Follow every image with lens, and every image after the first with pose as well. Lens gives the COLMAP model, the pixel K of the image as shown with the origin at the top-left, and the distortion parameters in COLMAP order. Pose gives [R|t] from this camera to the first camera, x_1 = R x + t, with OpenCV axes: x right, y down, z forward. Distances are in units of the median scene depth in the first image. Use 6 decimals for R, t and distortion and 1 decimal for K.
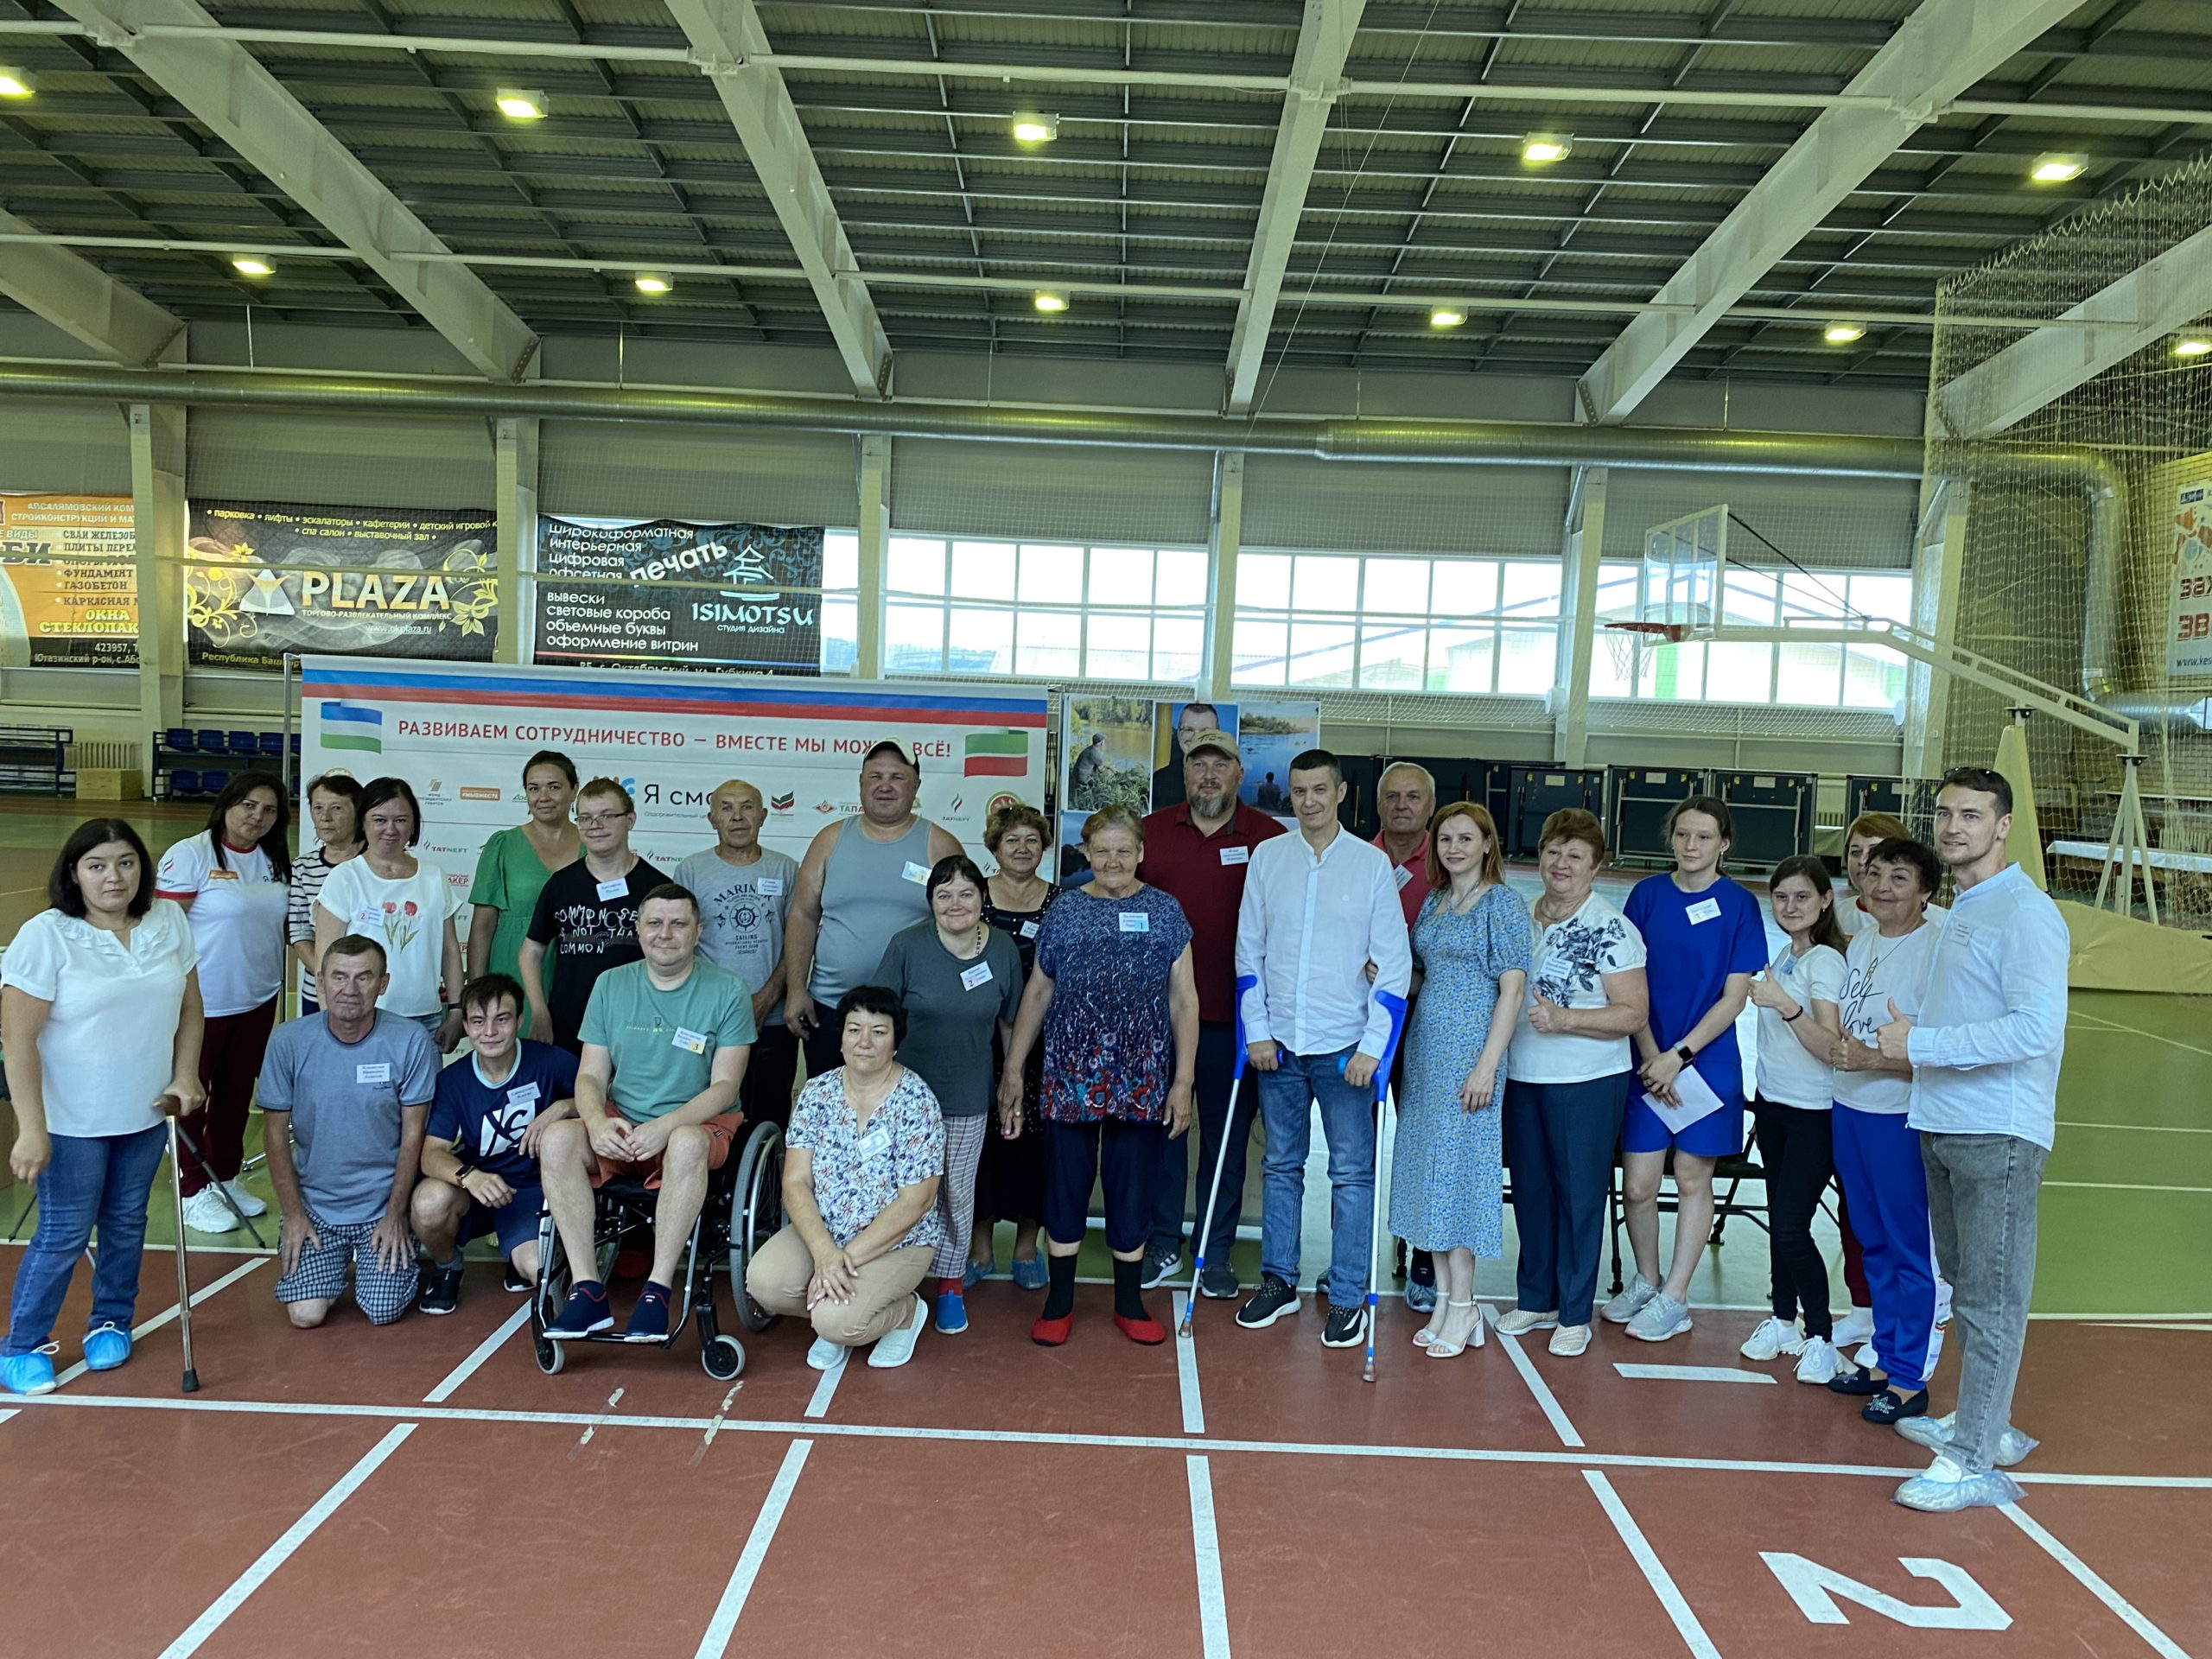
lens RADIAL K [[1707.3, 0, 1106.0], [0, 1707.3, 829.5], [0, 0, 1]] dist [0.000024, -0.011047]
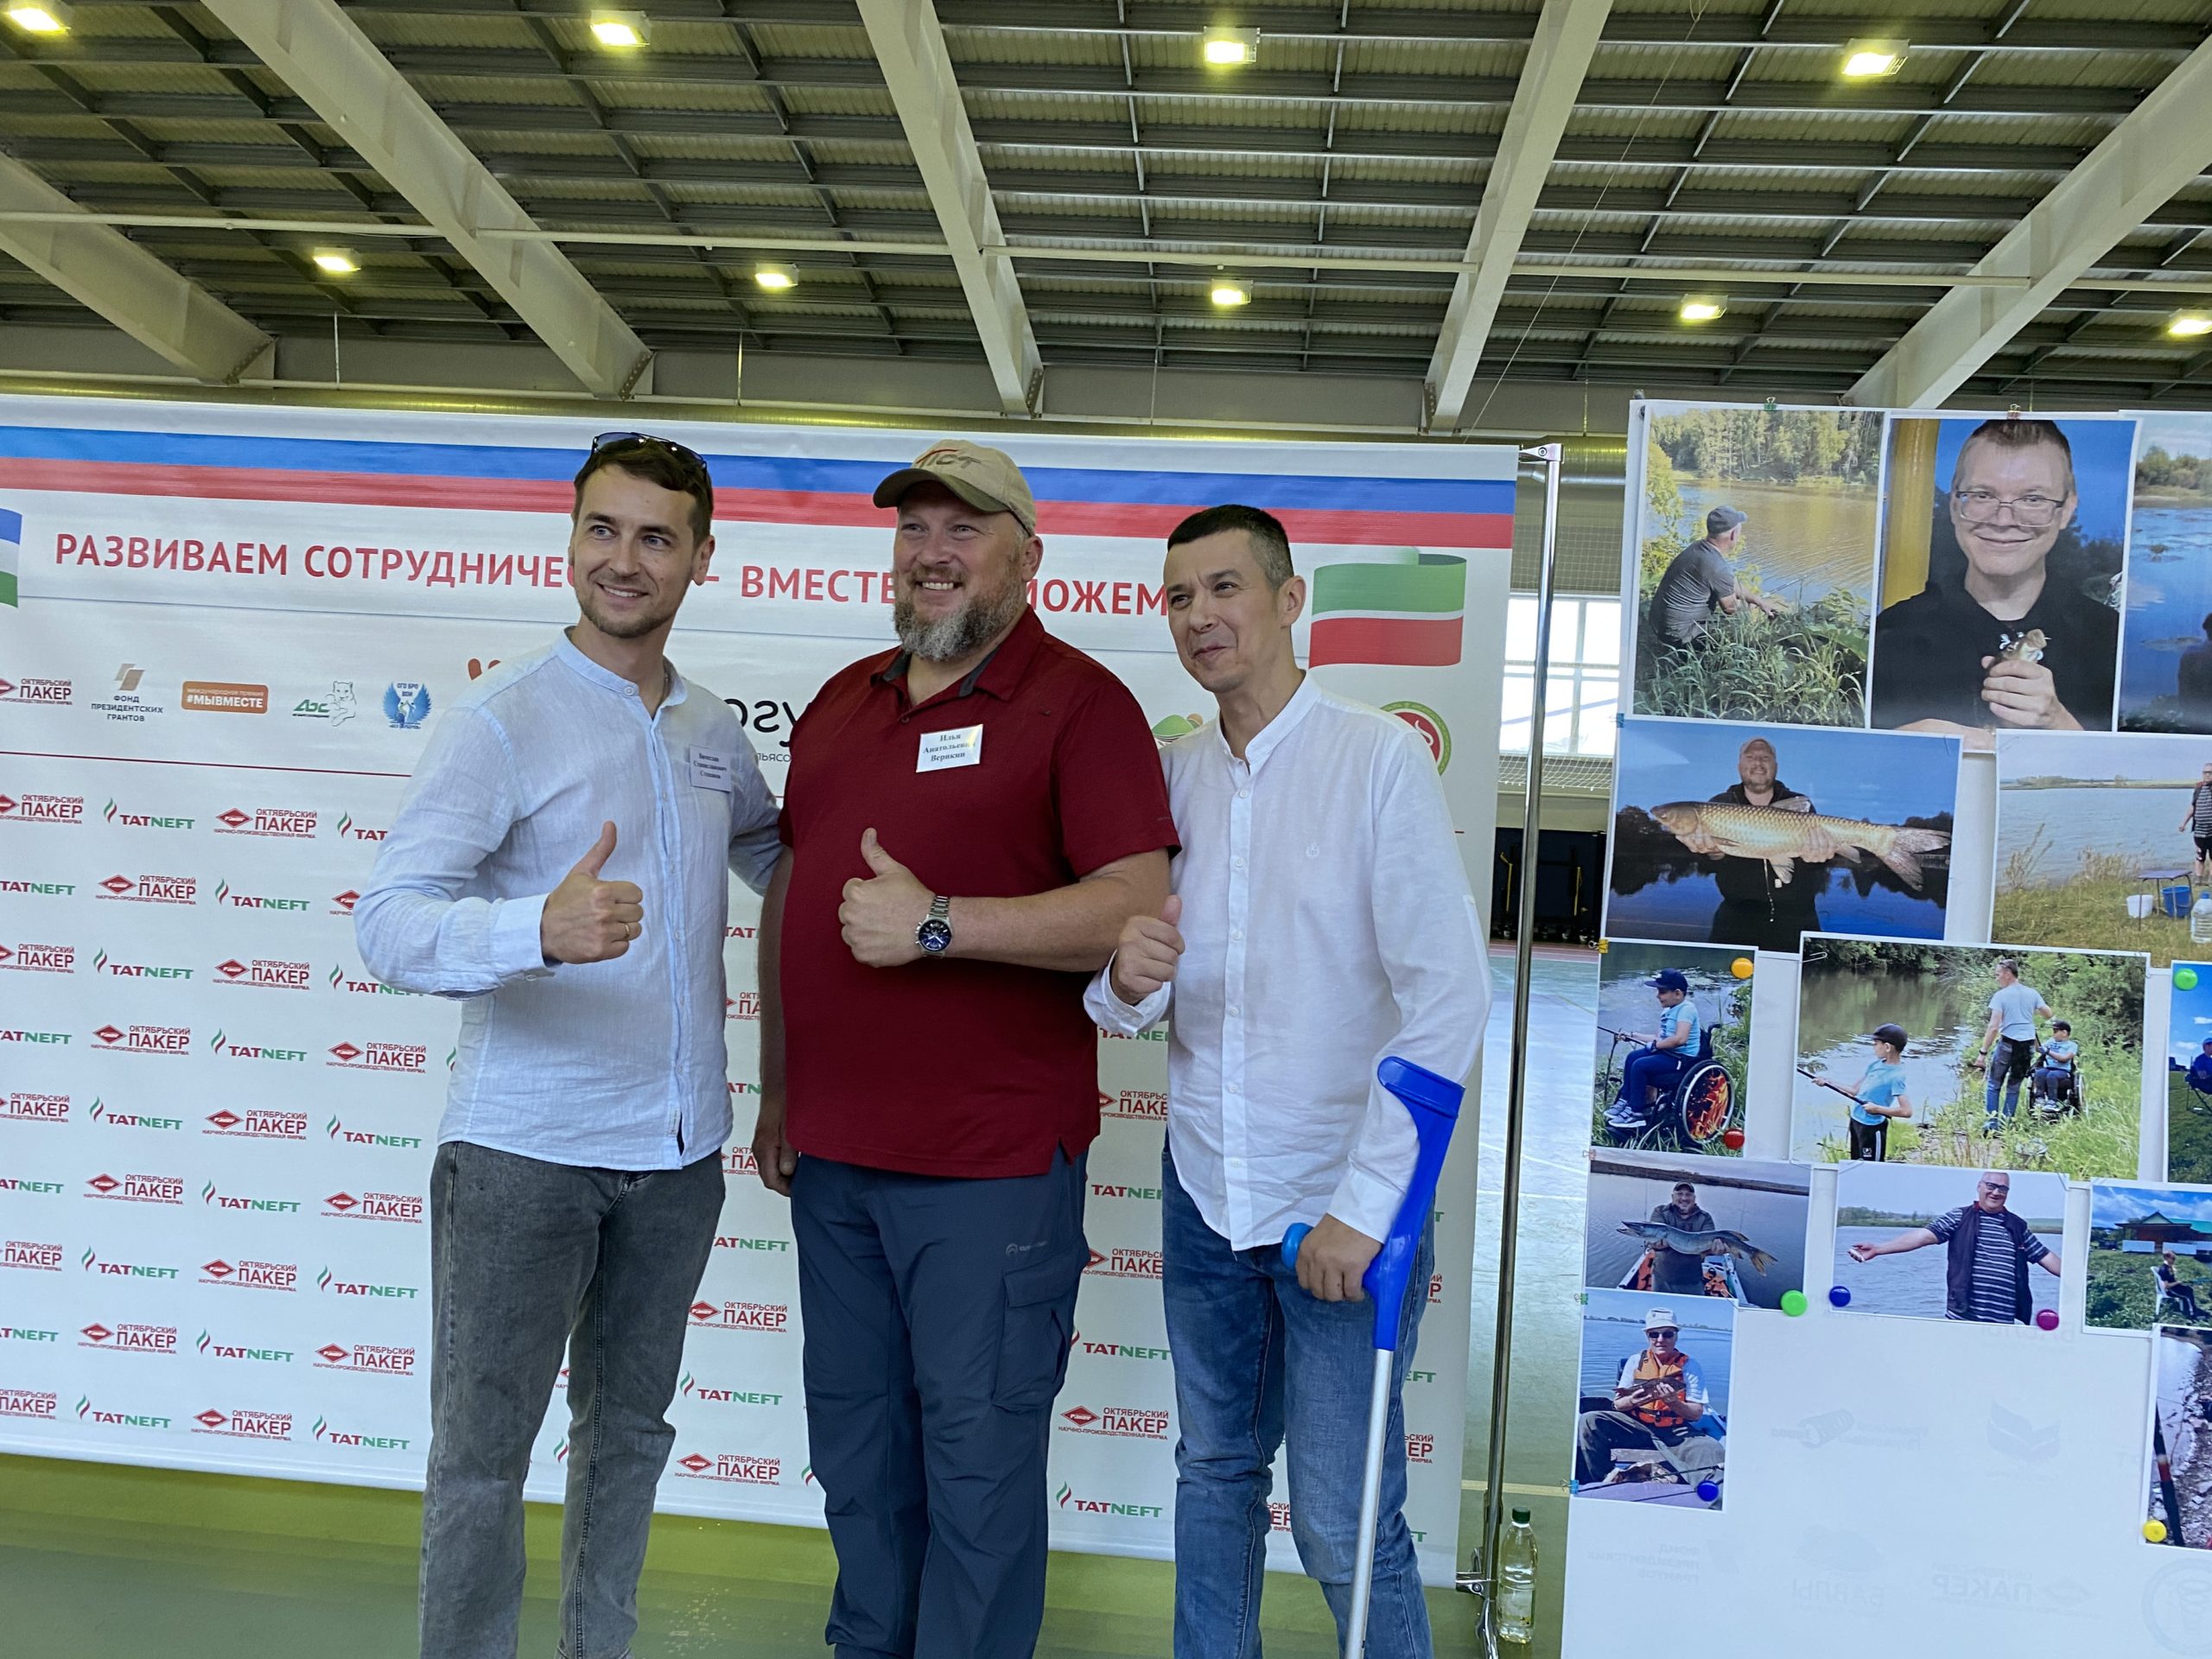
lens RADIAL K [[1732.5, 0, 1106.0], [0, 1732.5, 829.5], [0, 0, 1]] dist [0.006350, -0.008671]
pose [[0.997101, 0.015641, -0.074460, -0.027203], [-0.019741, 0.998310, -0.054651, 0.009223], [0.073479, 0.055963, 0.995725, 0.152373]]
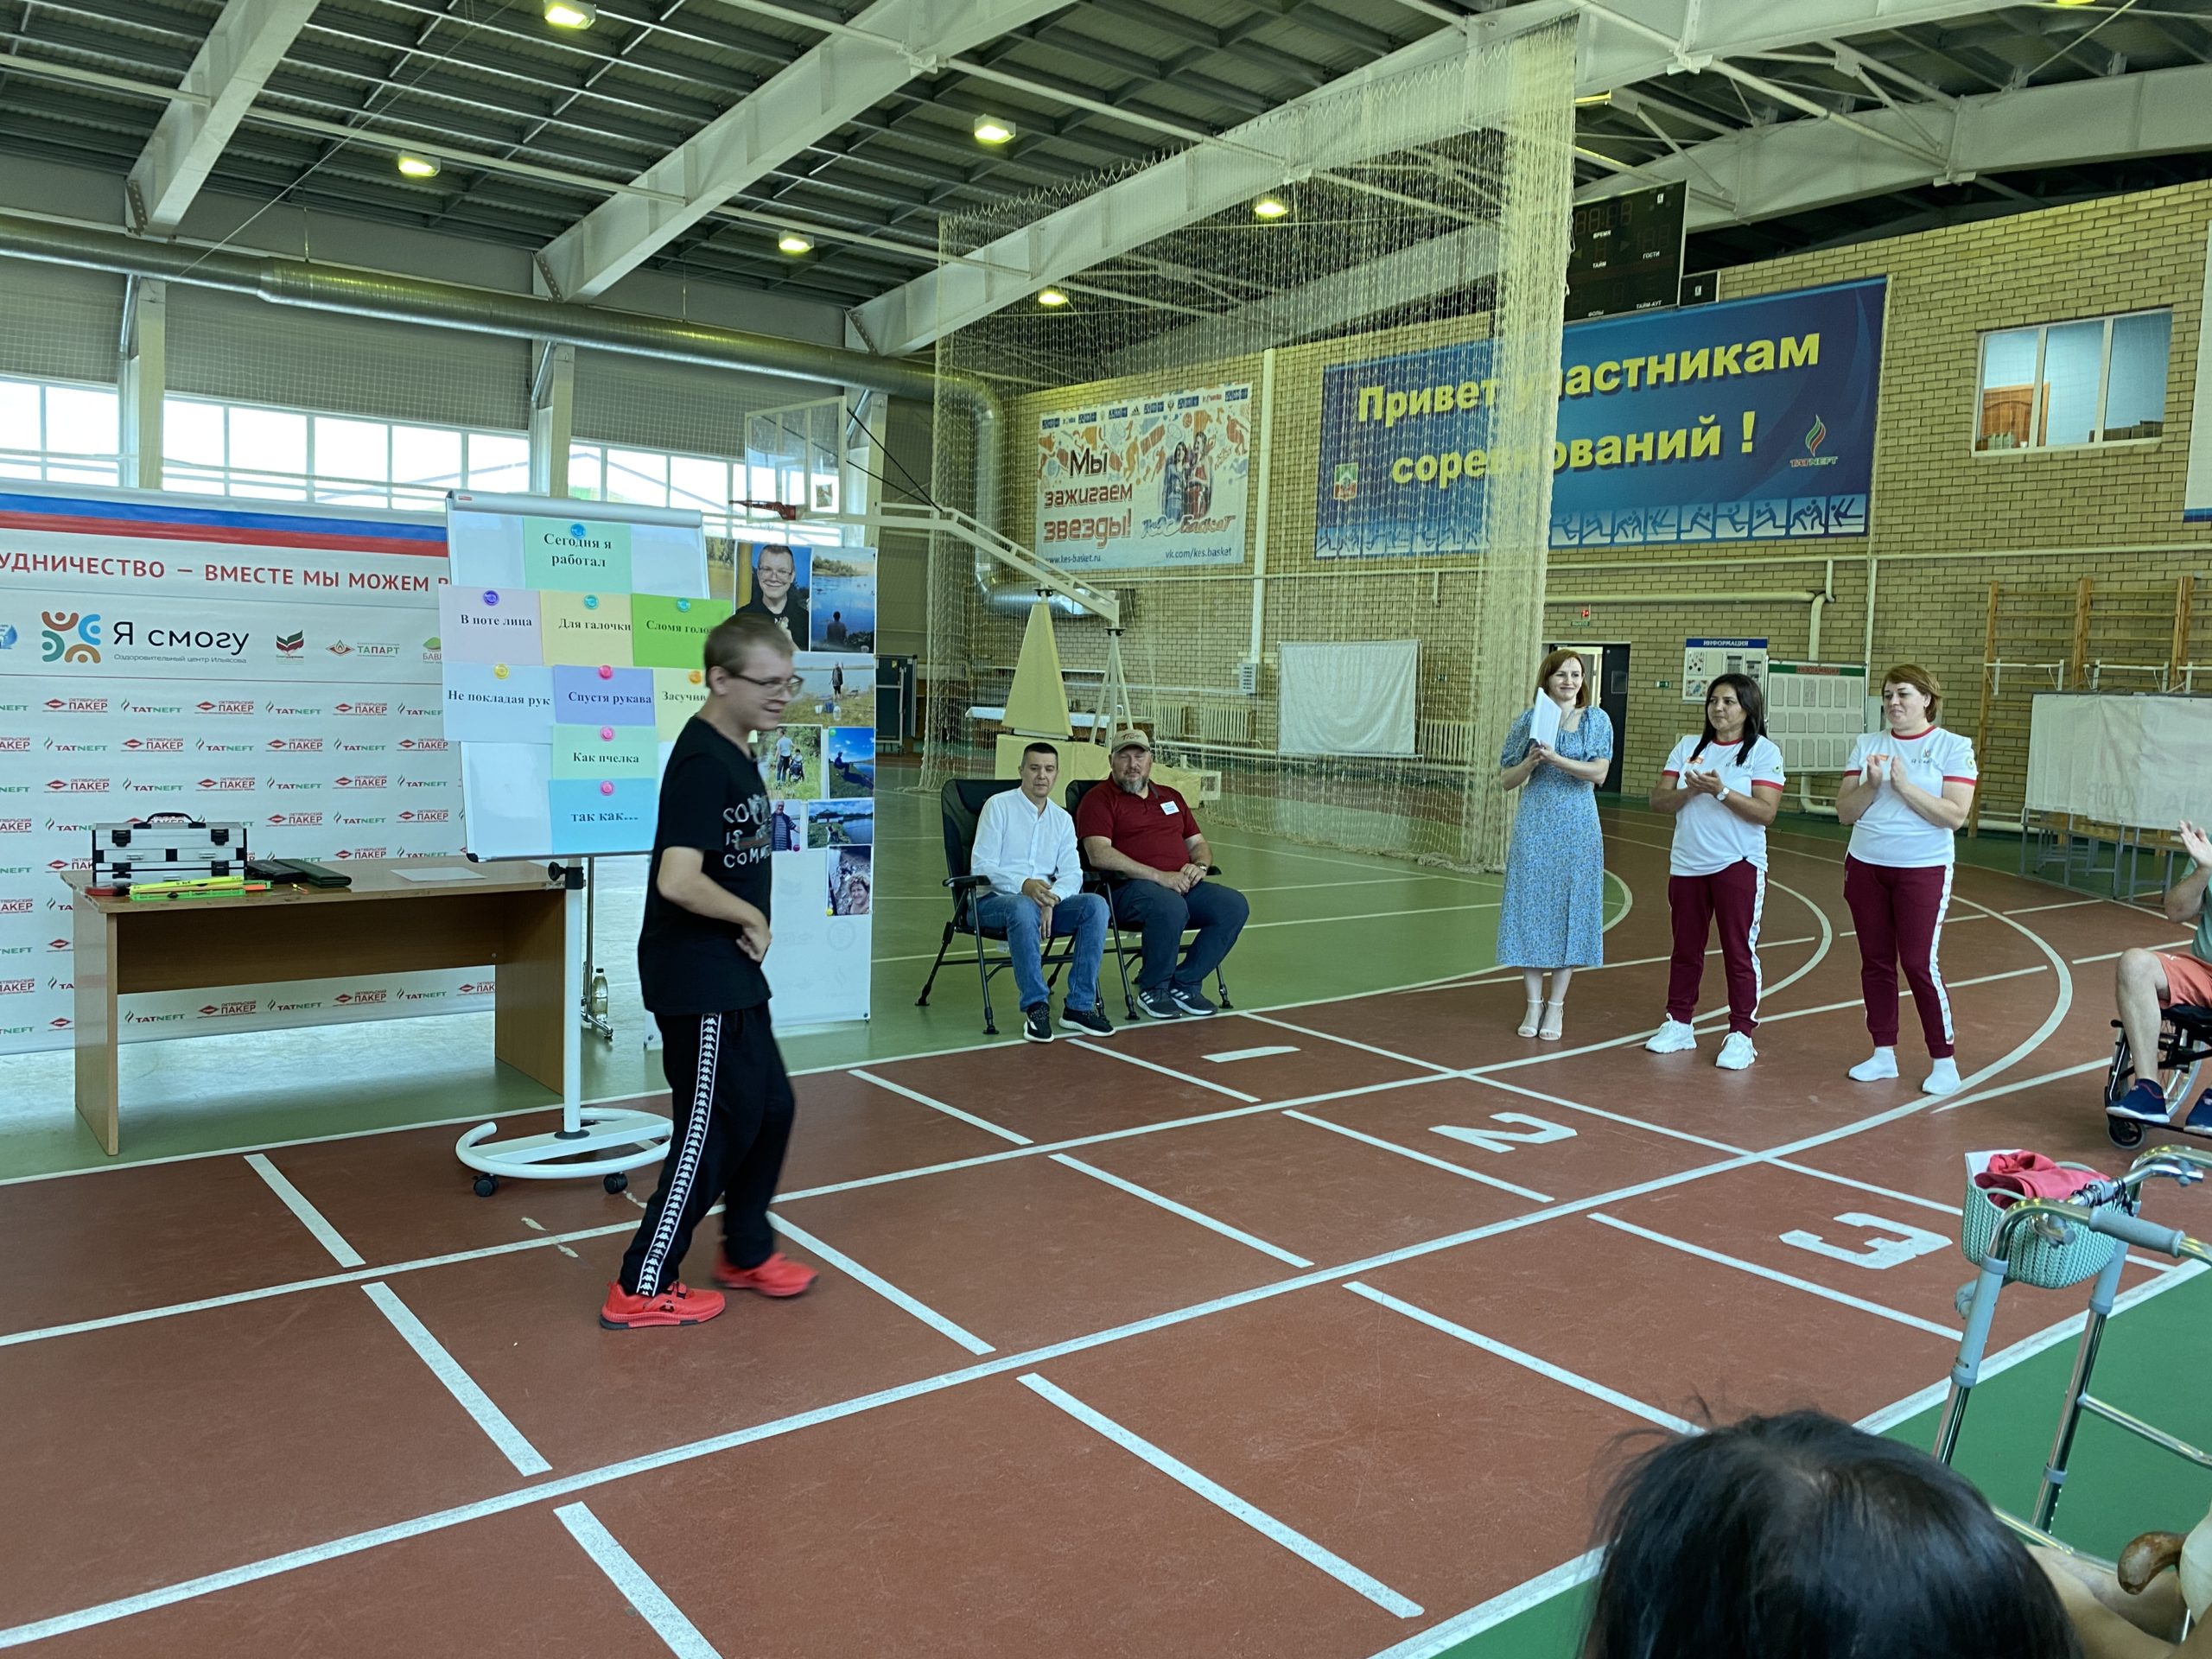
lens RADIAL K [[1678.5, 0, 1165.1], [0, 1678.5, 856.9], [0, 0, 1]] dist [-0.003679, -0.010496]
pose [[0.767957, -0.079624, 0.635533, -0.109283], [0.027037, 0.995388, 0.092038, 0.007446], [-0.639931, -0.053498, 0.766568, 0.005570]]
